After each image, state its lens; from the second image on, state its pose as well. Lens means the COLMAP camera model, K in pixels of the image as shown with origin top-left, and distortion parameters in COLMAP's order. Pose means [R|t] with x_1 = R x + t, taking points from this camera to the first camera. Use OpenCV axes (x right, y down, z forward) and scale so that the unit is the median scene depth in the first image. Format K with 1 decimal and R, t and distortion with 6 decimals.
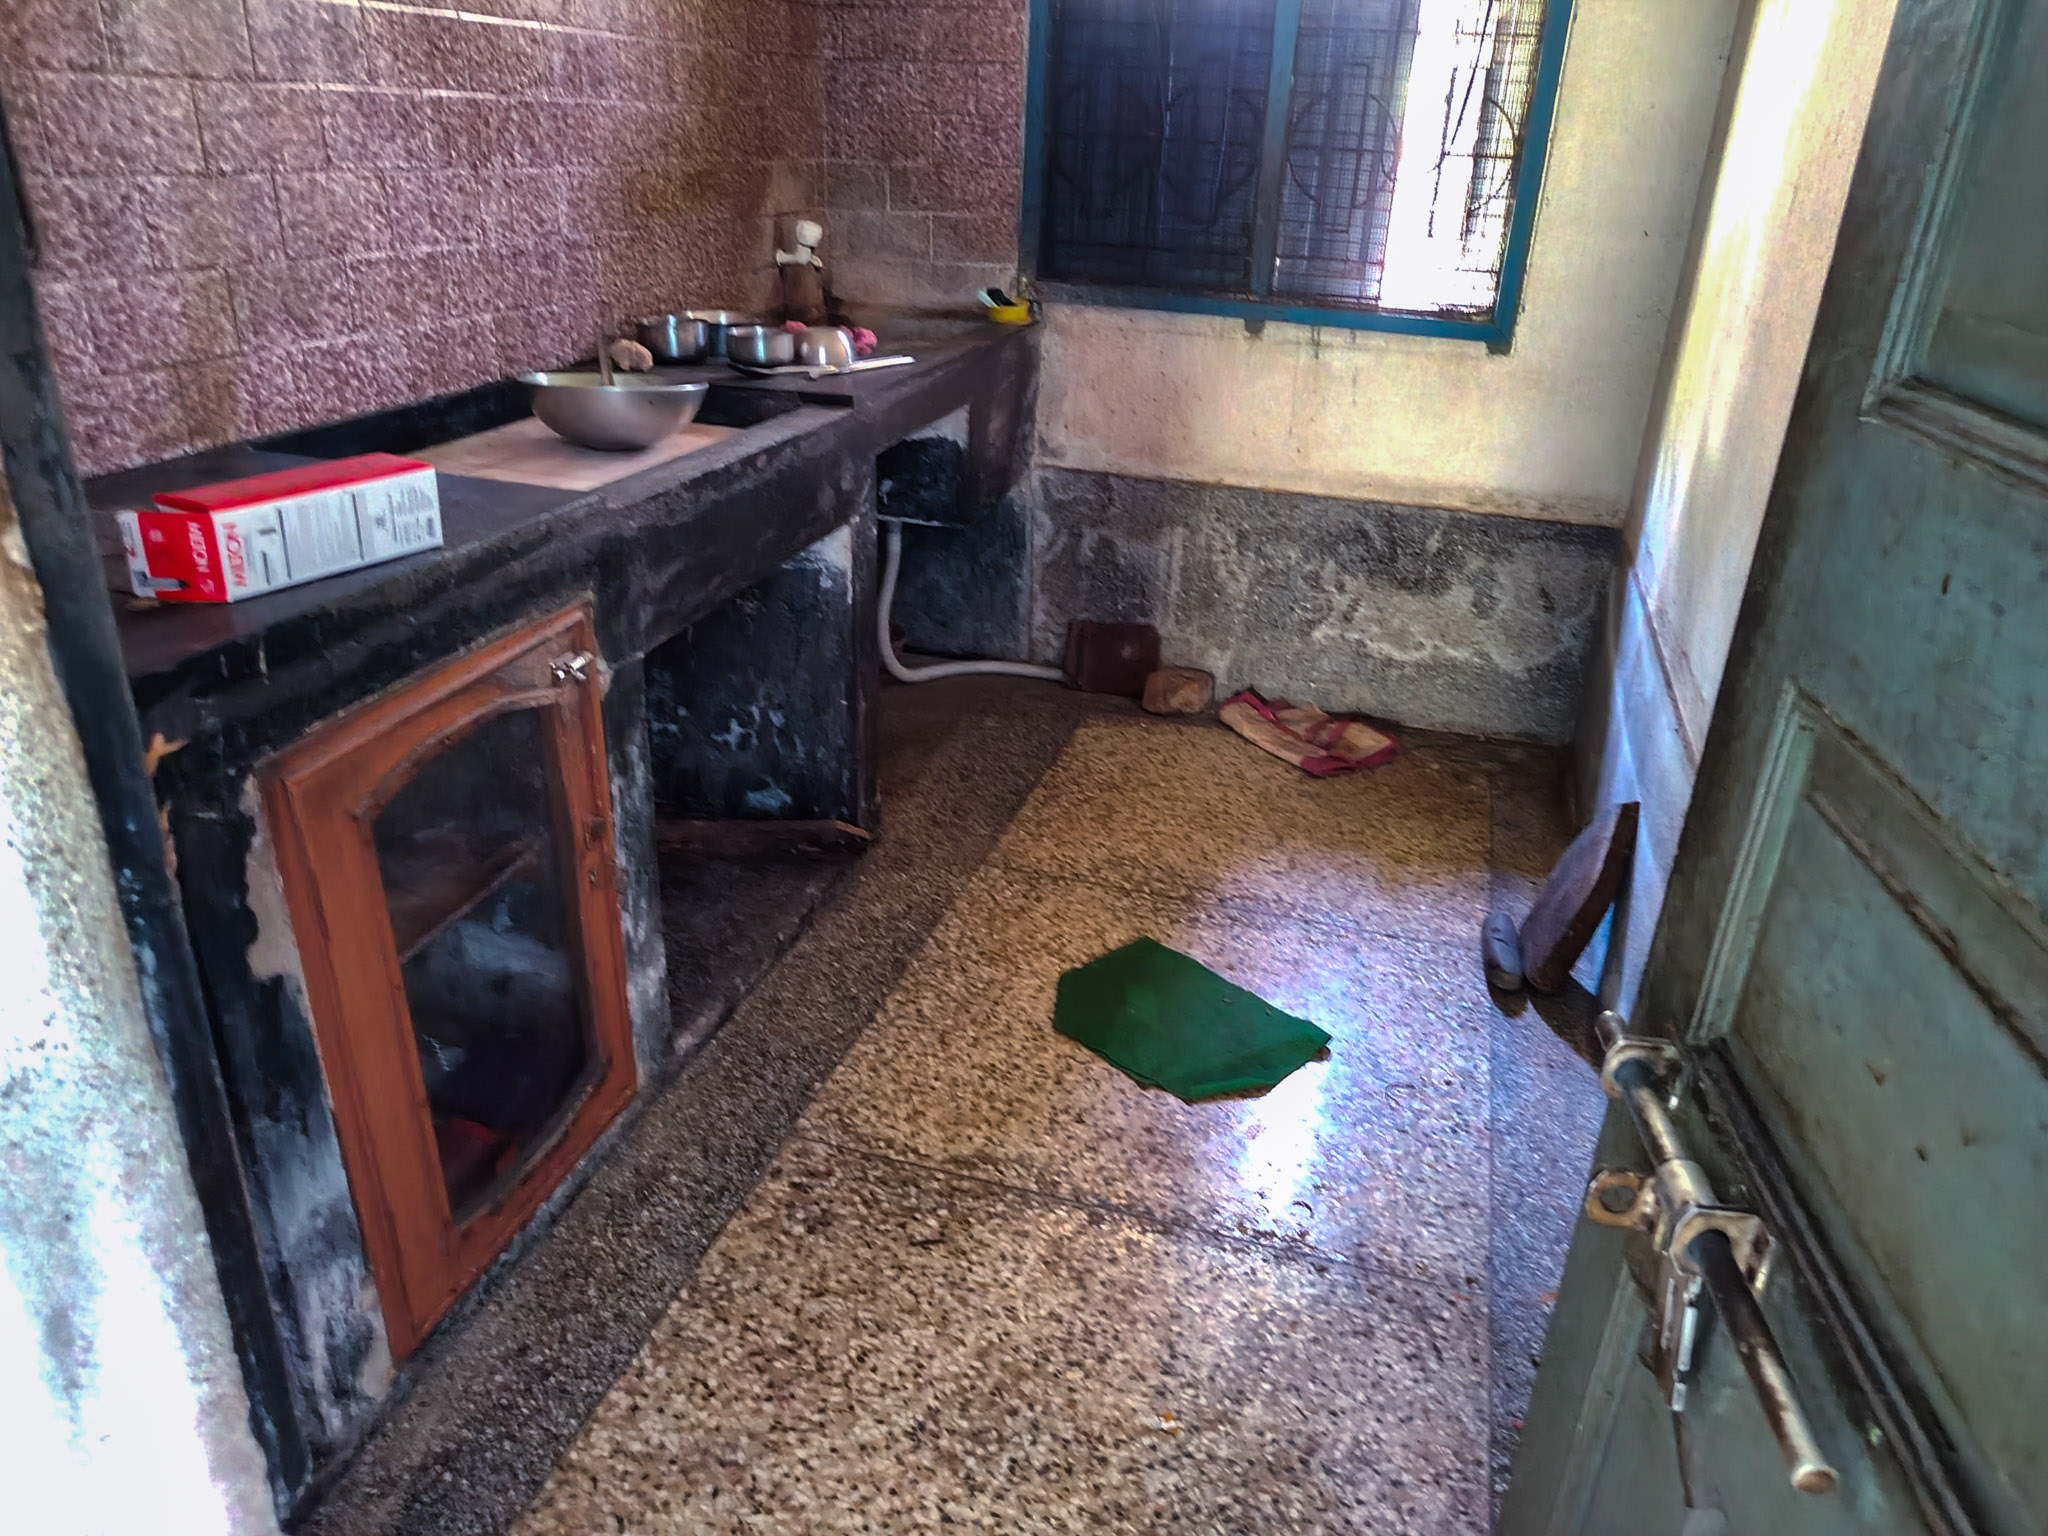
lens RADIAL K [[1457.1, 0, 1037.8], [0, 1457.1, 783.4], [0, 0, 1]] dist [0.020333, -0.016964]
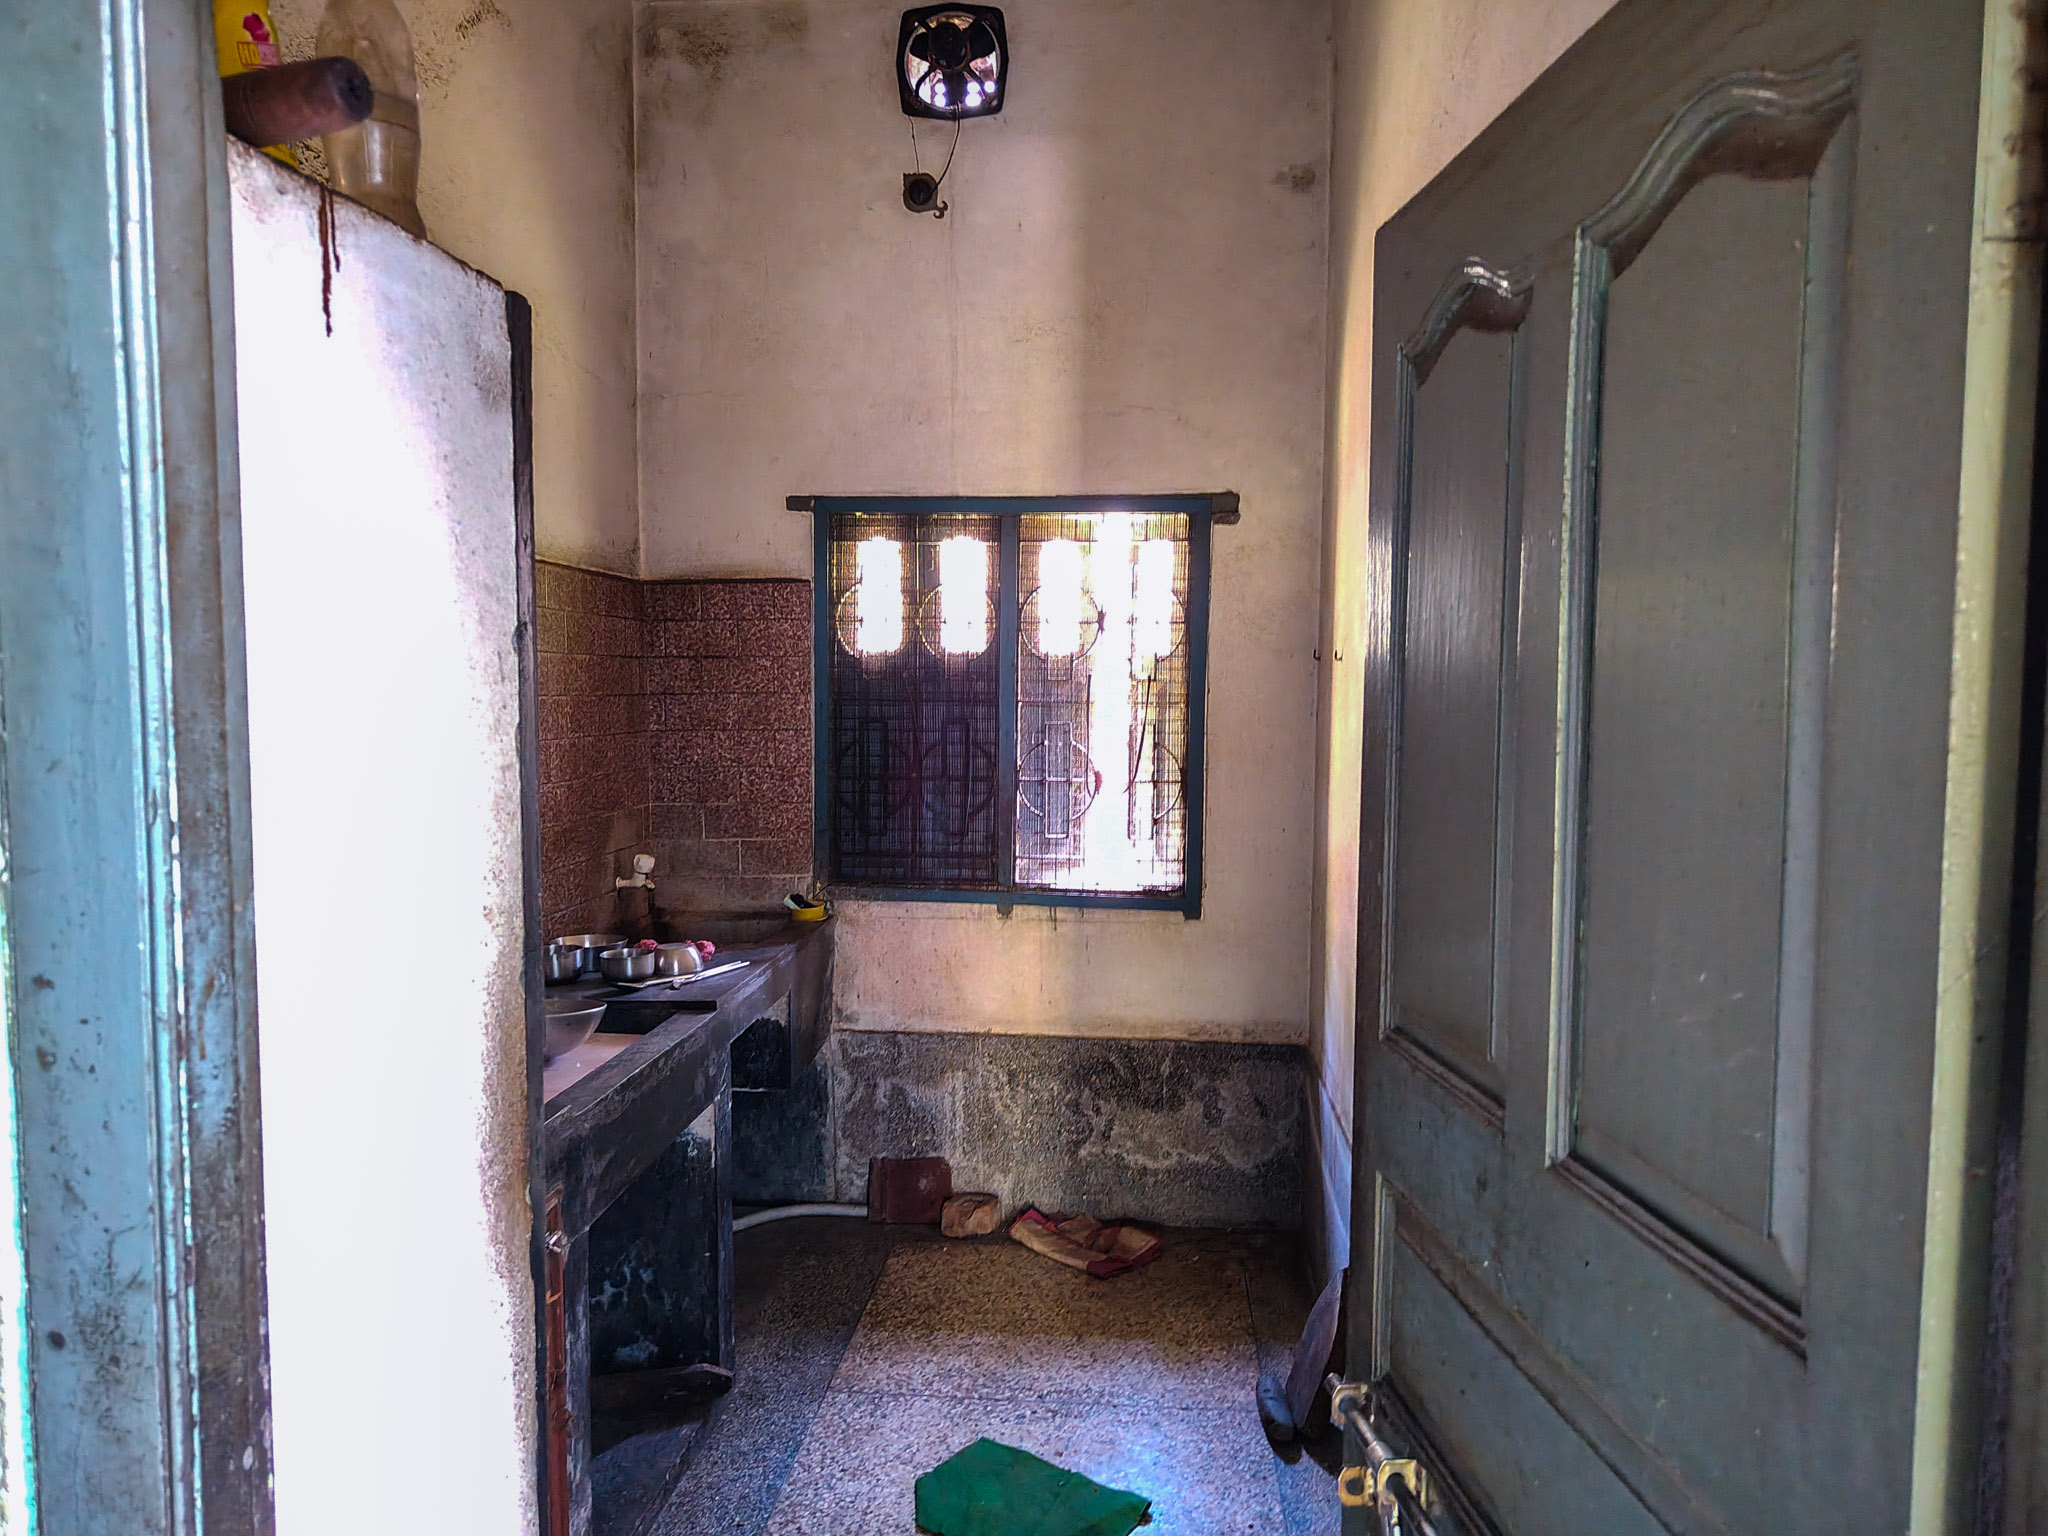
lens RADIAL K [[1457.1, 0, 1015.0], [0, 1457.1, 774.8], [0, 0, 1]] dist [0.020333, -0.016964]
pose [[0.981858, -0.050494, 0.182772, -0.077858], [0.111589, 0.933177, -0.341654, 0.012487], [-0.153307, 0.355851, 0.921882, -0.238338]]
